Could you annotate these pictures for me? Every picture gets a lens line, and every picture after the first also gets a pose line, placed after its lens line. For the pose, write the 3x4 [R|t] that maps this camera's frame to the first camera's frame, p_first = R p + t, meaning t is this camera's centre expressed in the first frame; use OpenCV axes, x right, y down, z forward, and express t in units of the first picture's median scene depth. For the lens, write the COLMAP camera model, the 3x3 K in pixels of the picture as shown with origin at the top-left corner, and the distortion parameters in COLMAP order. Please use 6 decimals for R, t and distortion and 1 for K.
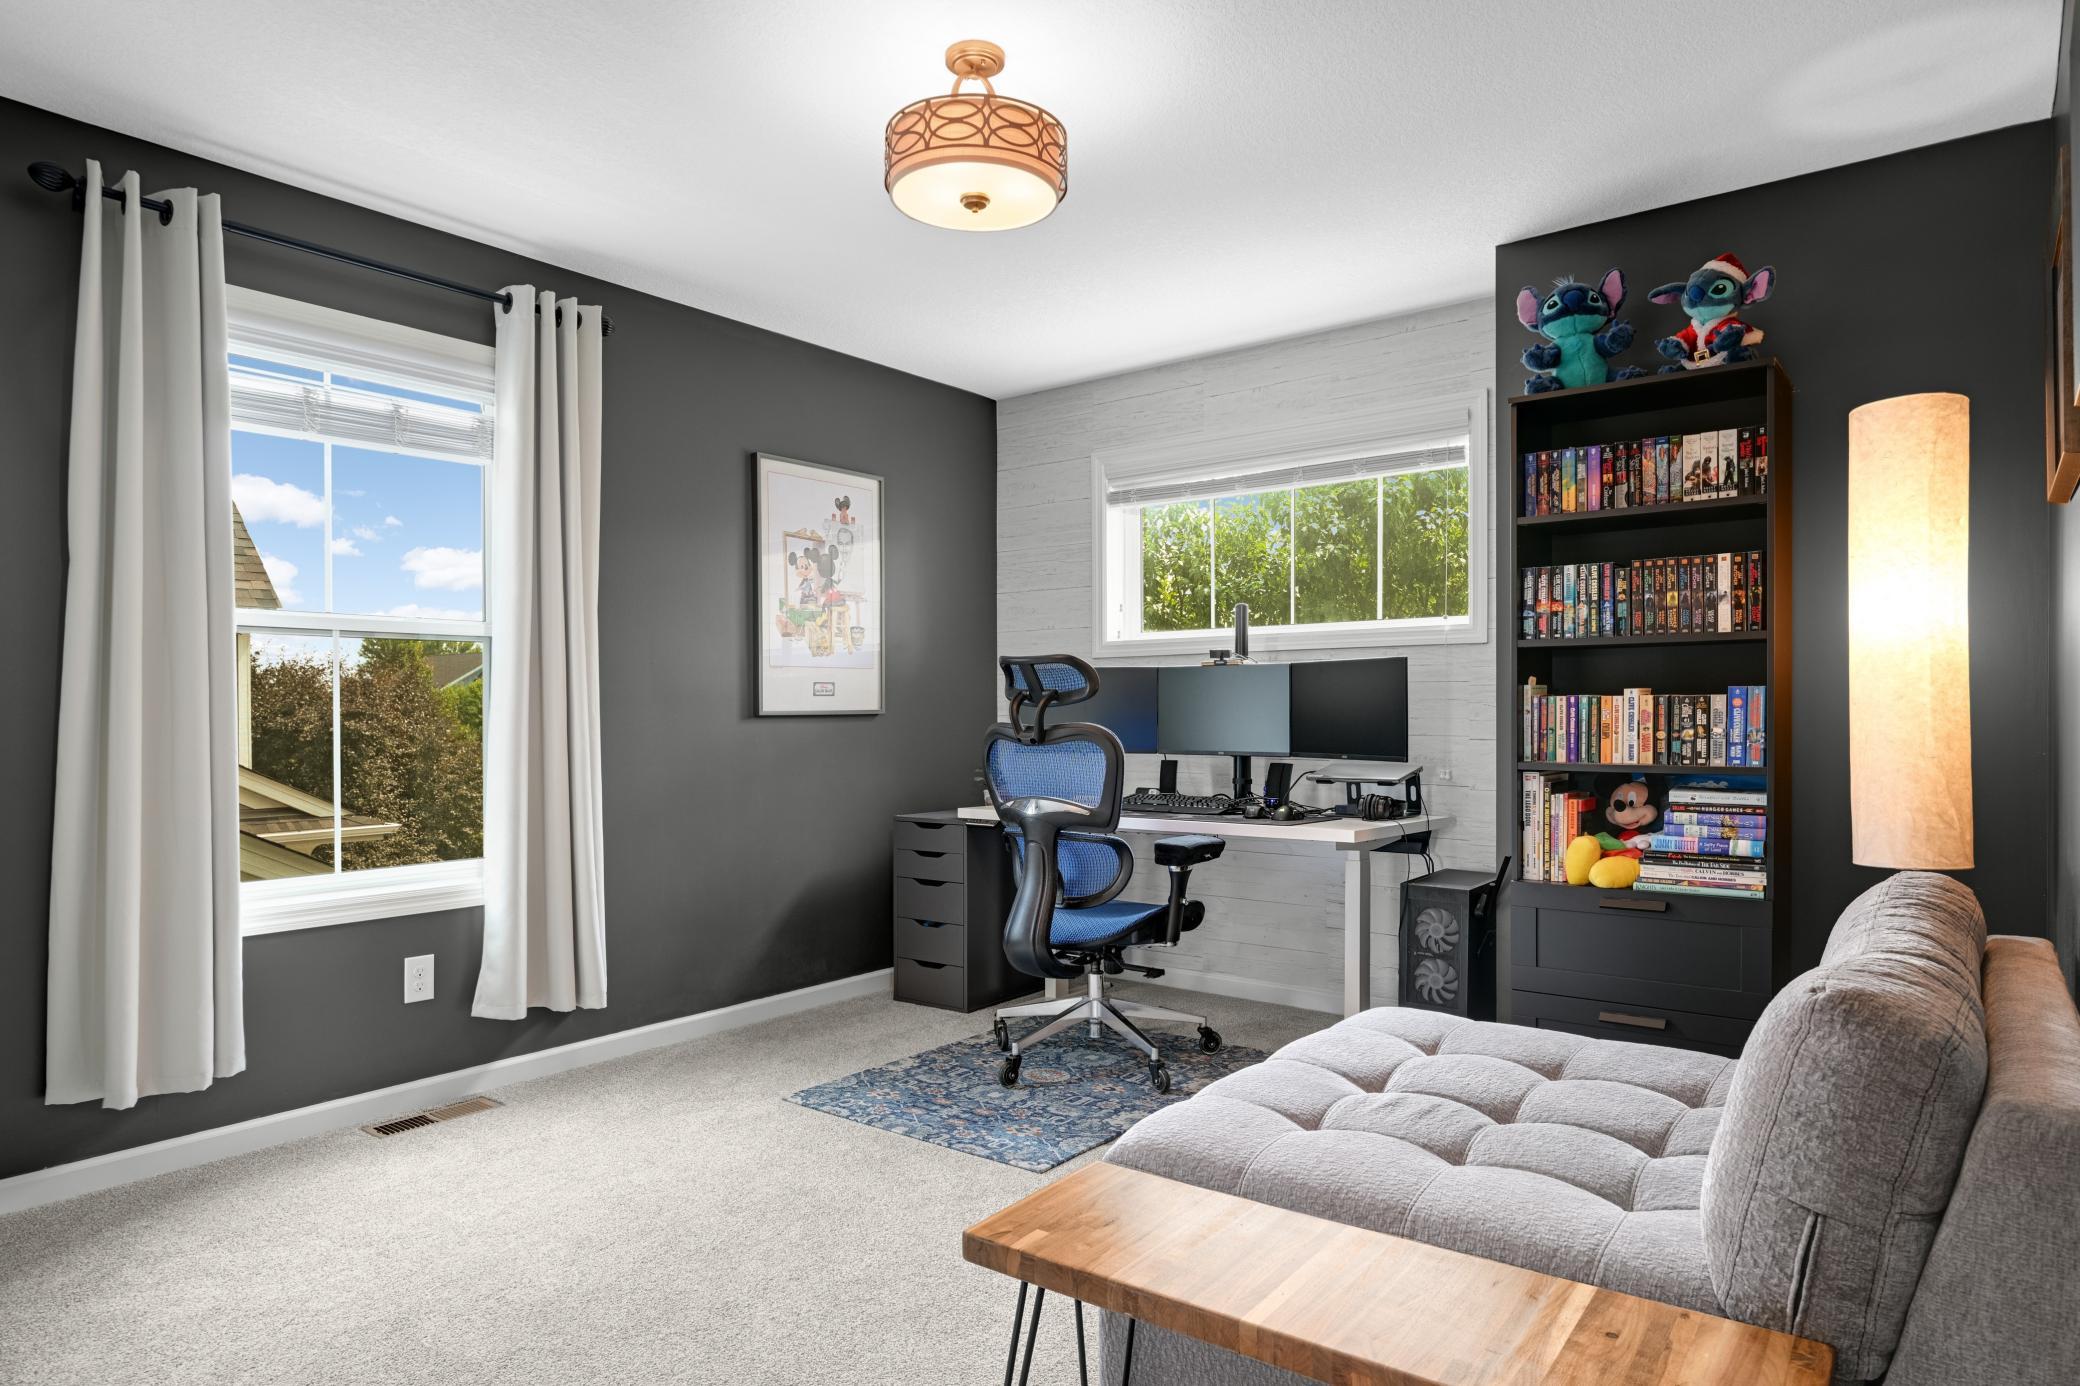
lens RADIAL K [[1258.3, 0, 1019.0], [0, 1258.3, 727.1], [0, 0, 1]] dist [0.006852, 0.000948]
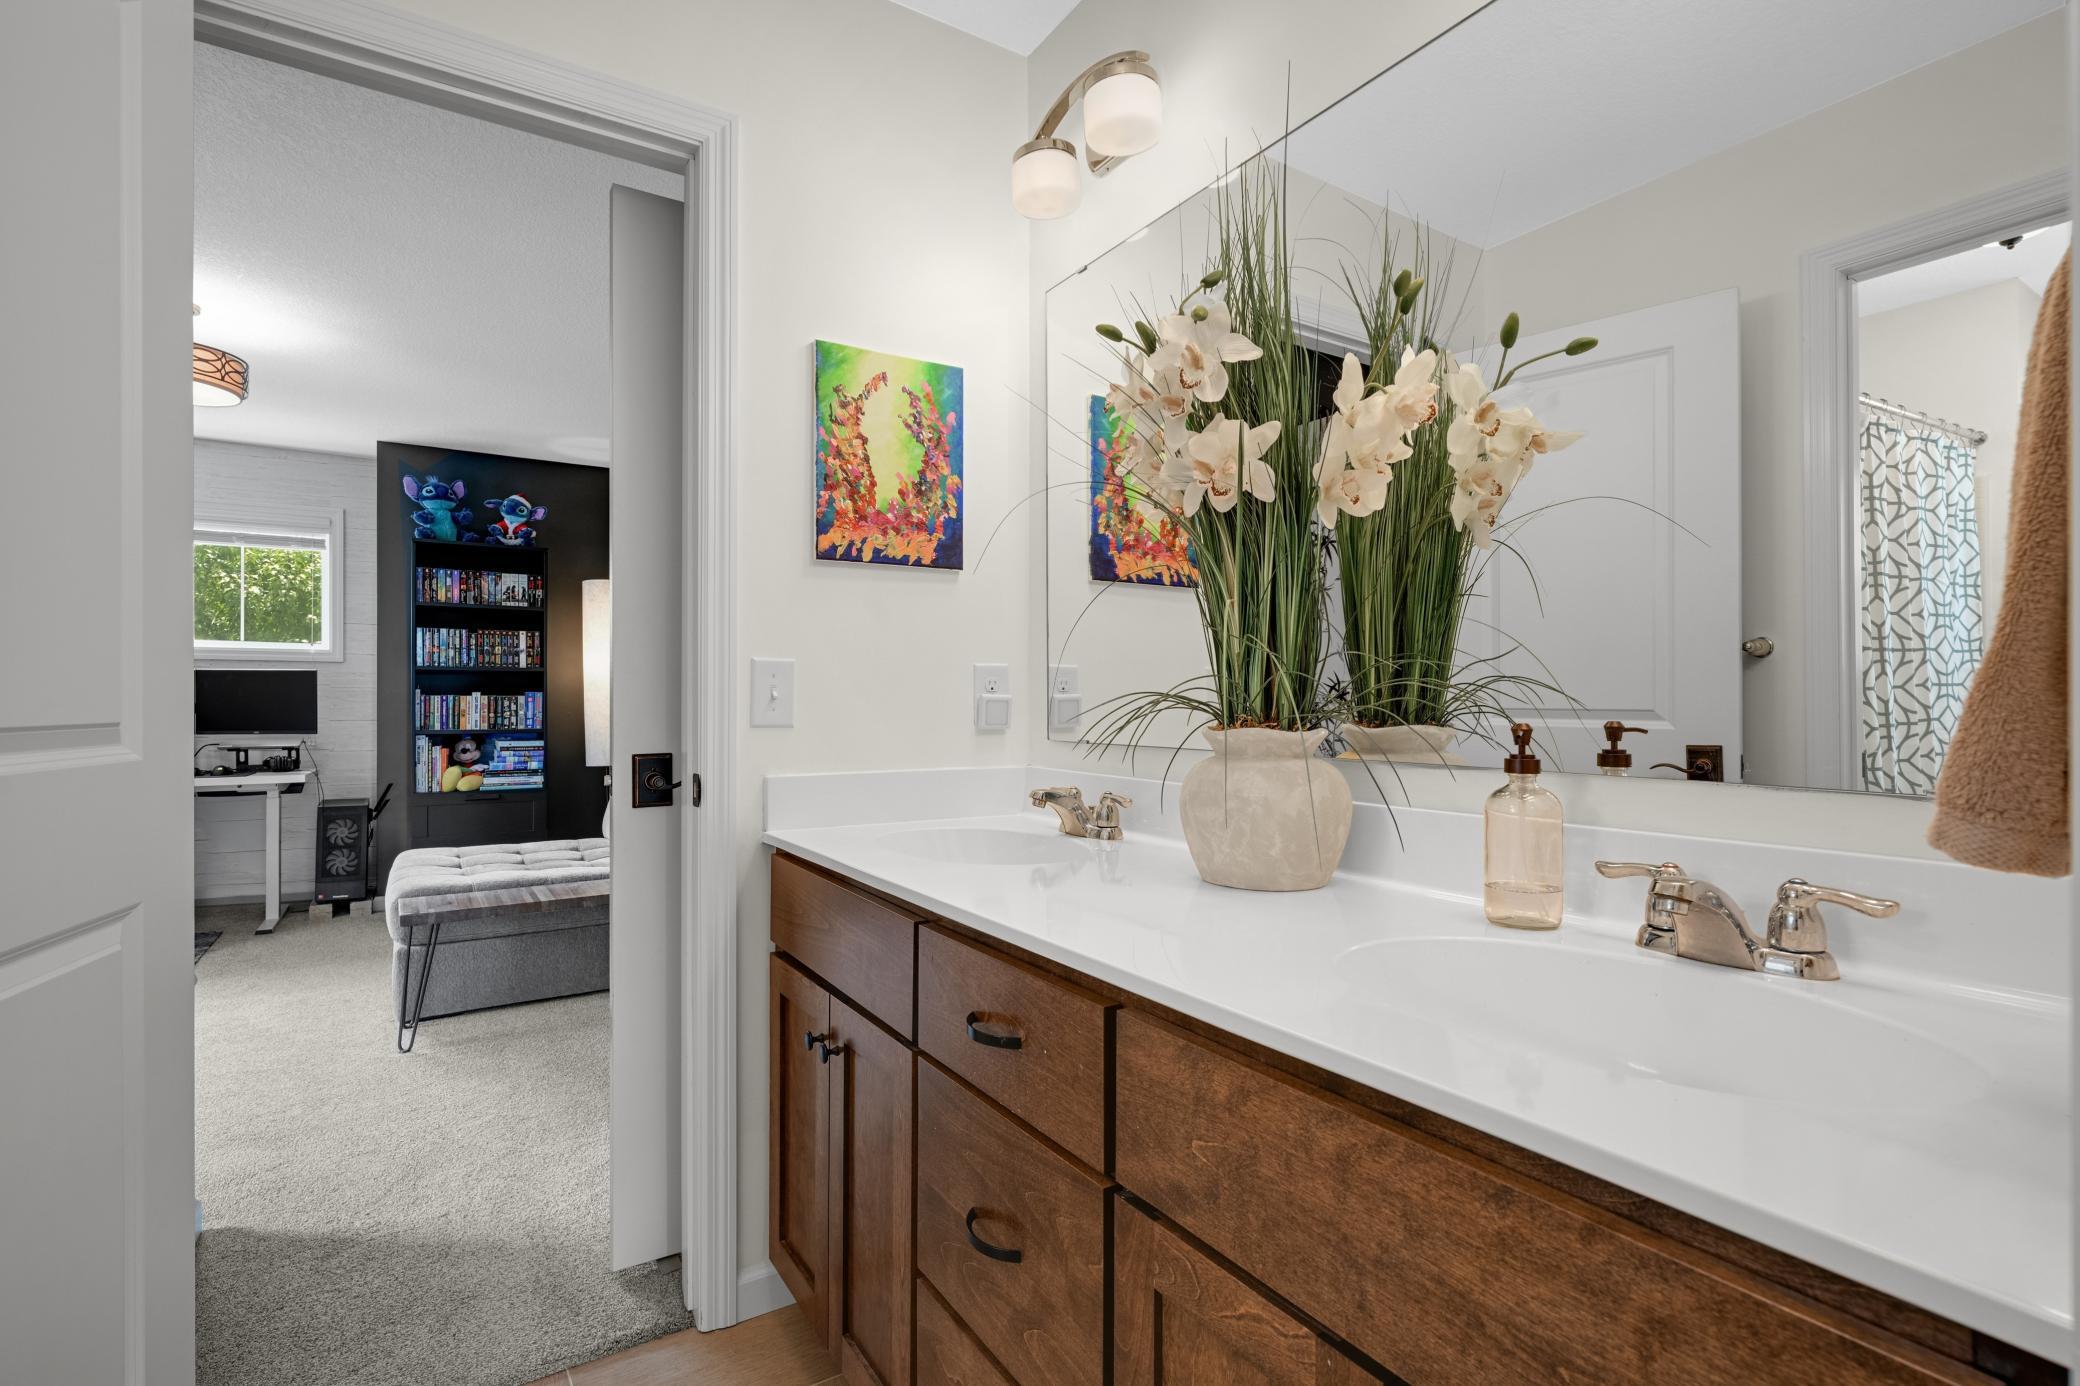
lens RADIAL K [[966.0, 0, 1037.5], [0, 966.0, 699.8], [0, 0, 1]] dist [0.000192, -0.000007]
pose [[0.348726, 0.008388, 0.937187, -0.658972], [0.008215, 0.999894, -0.012006, 0.007678], [-0.937189, 0.011886, 0.348620, -0.392939]]
